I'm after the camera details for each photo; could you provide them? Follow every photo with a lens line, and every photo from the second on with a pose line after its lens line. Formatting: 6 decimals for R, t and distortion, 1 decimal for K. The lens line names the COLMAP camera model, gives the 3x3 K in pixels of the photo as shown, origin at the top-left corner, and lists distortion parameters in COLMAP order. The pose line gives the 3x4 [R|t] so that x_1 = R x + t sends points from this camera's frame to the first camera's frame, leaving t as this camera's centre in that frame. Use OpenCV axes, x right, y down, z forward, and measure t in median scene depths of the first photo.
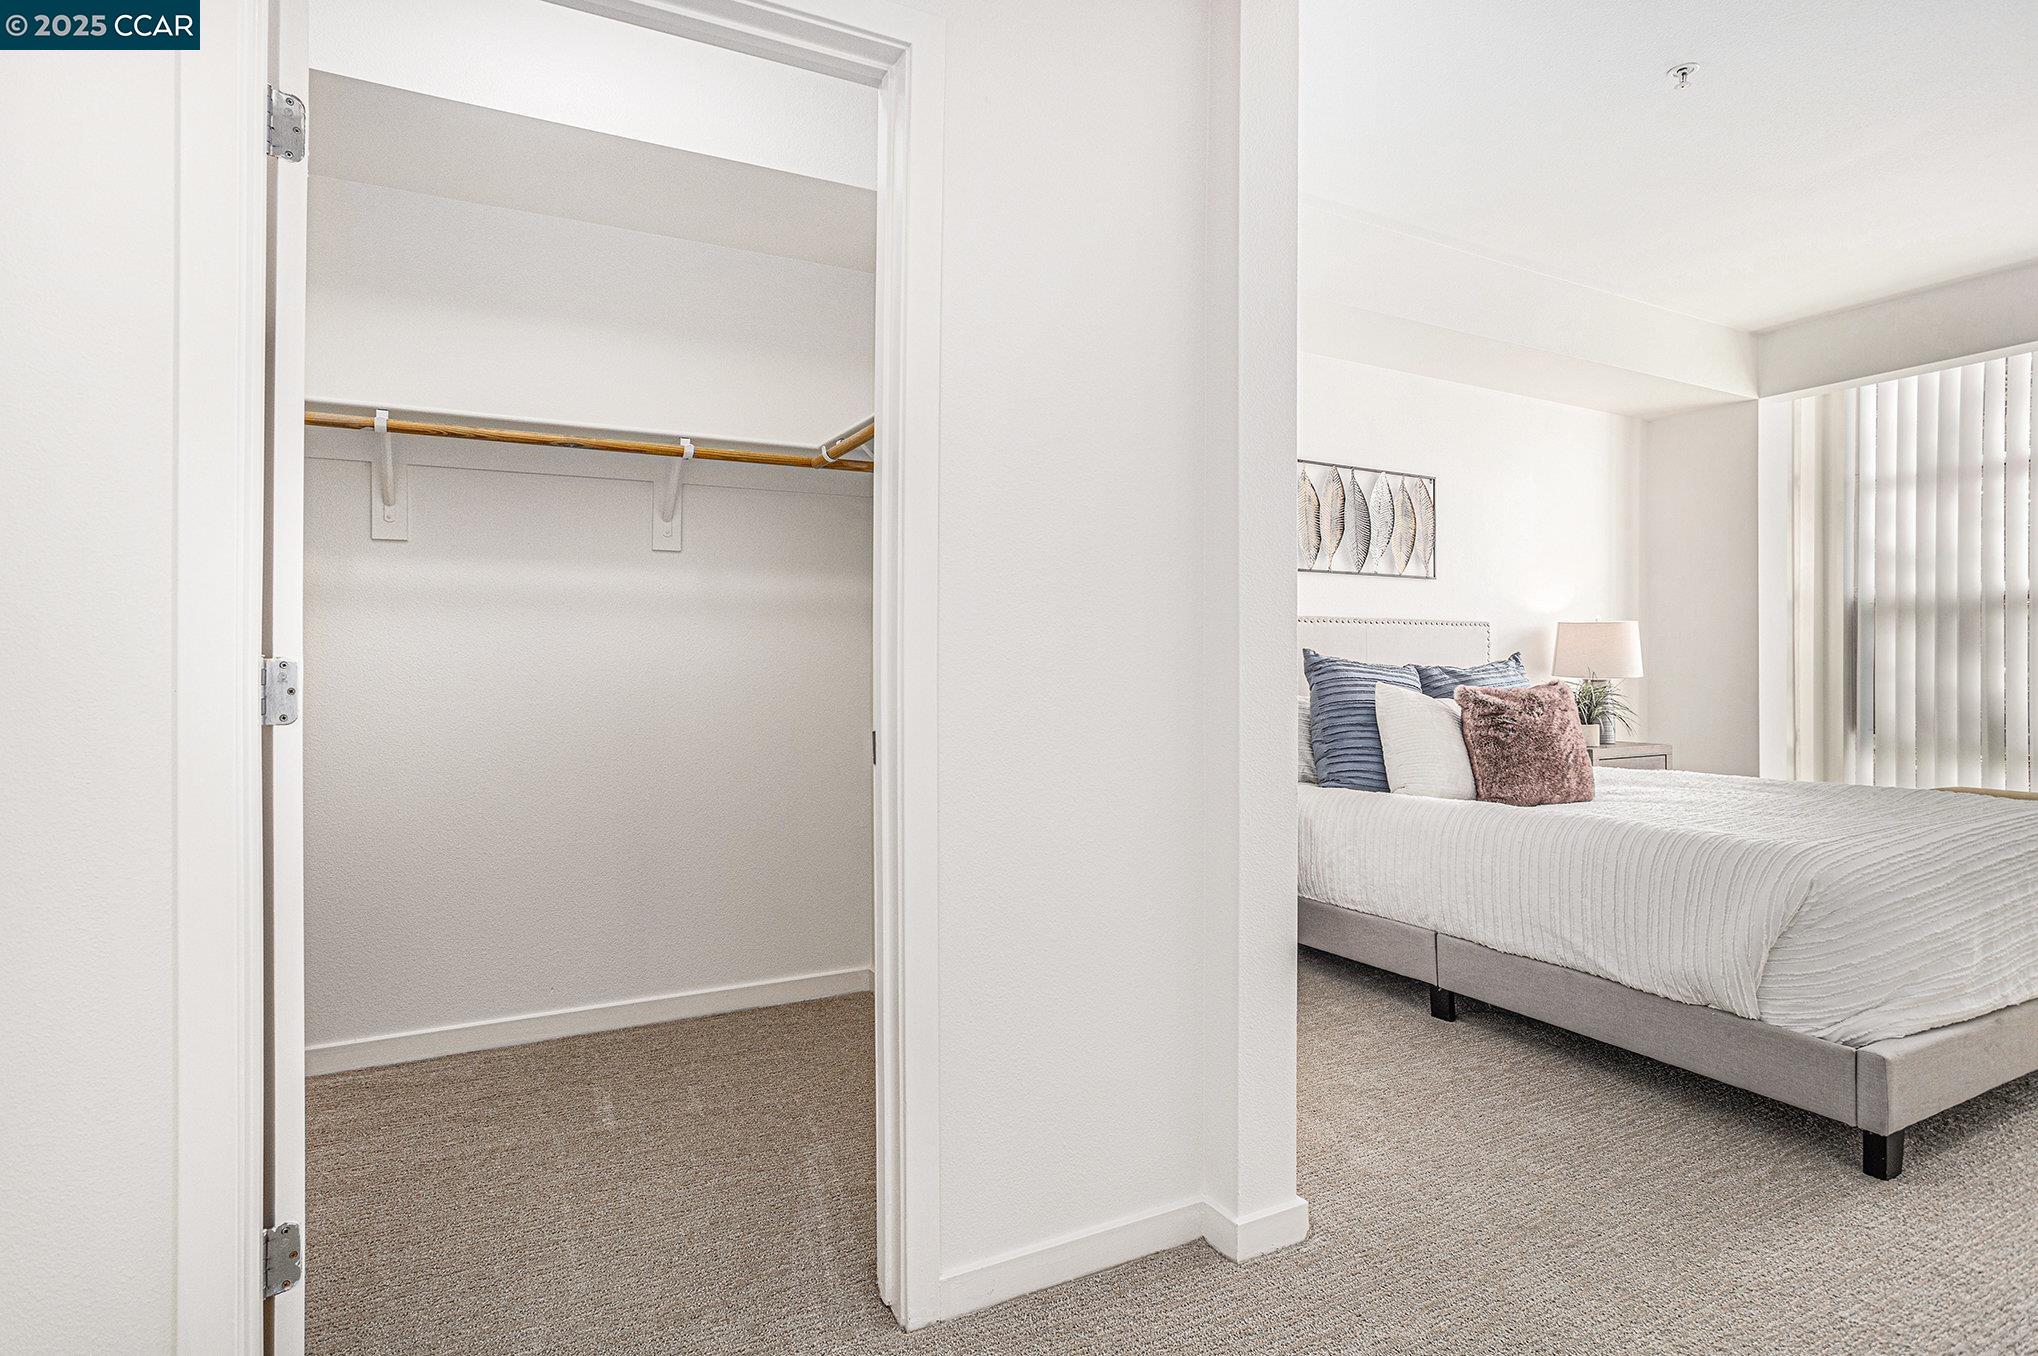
lens RADIAL K [[1029.8, 0, 1094.1], [0, 1029.8, 667.2], [0, 0, 1]] dist [0.011651, 0.028397]
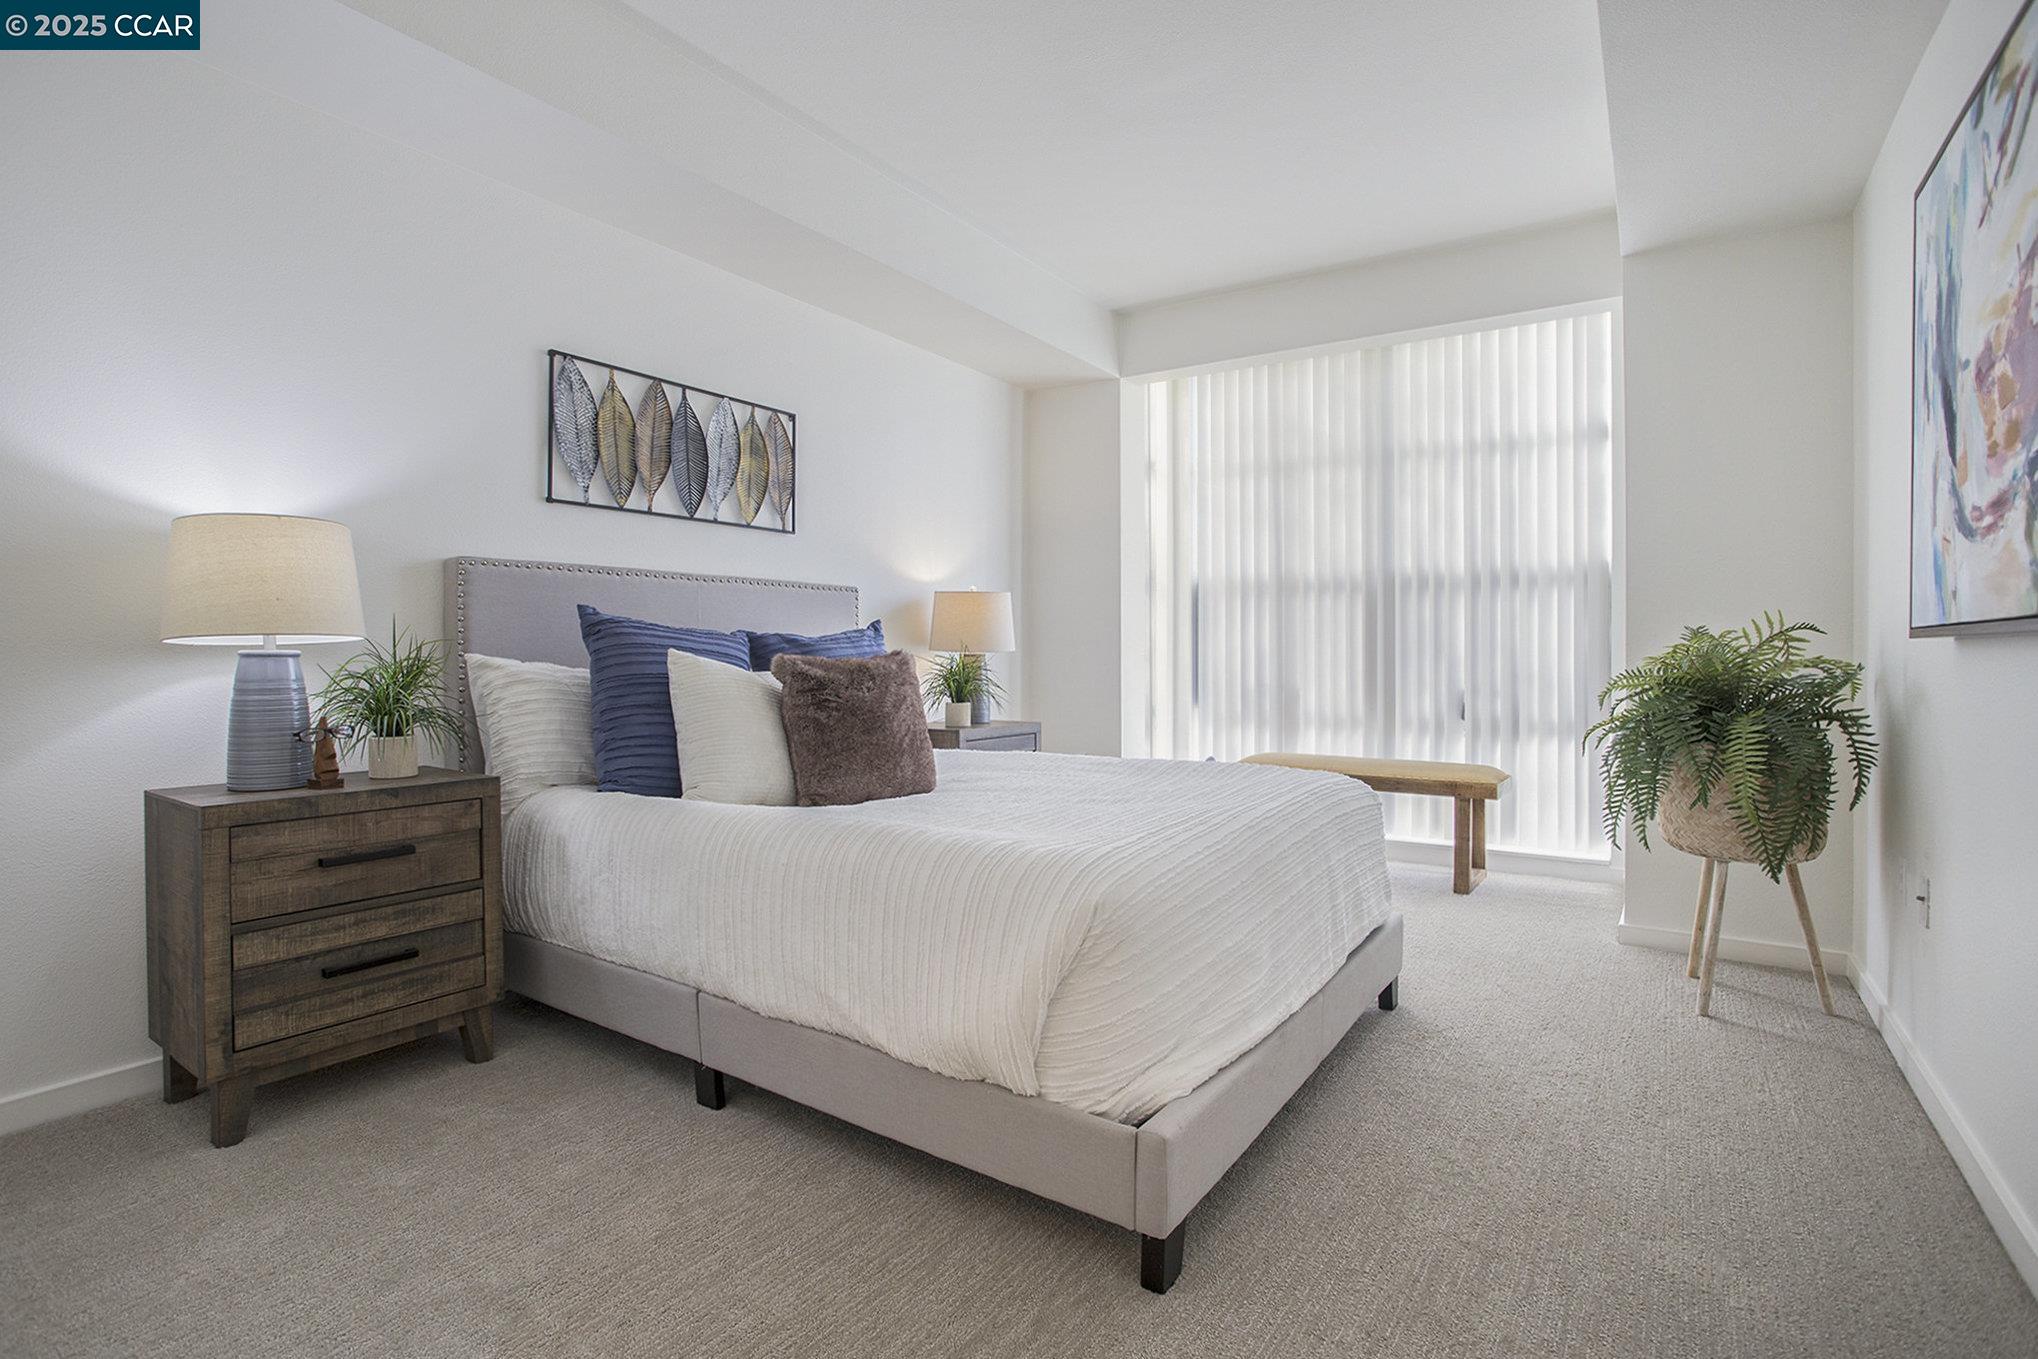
lens RADIAL K [[1064.8, 0, 1020.5], [0, 1064.8, 645.8], [0, 0, 1]] dist [0.000614, 0.000344]
pose [[0.898732, 0.010359, 0.438377, 0.165681], [-0.008620, 0.999945, -0.005956, 0.014814], [-0.438414, 0.001574, 0.898772, 0.187250]]
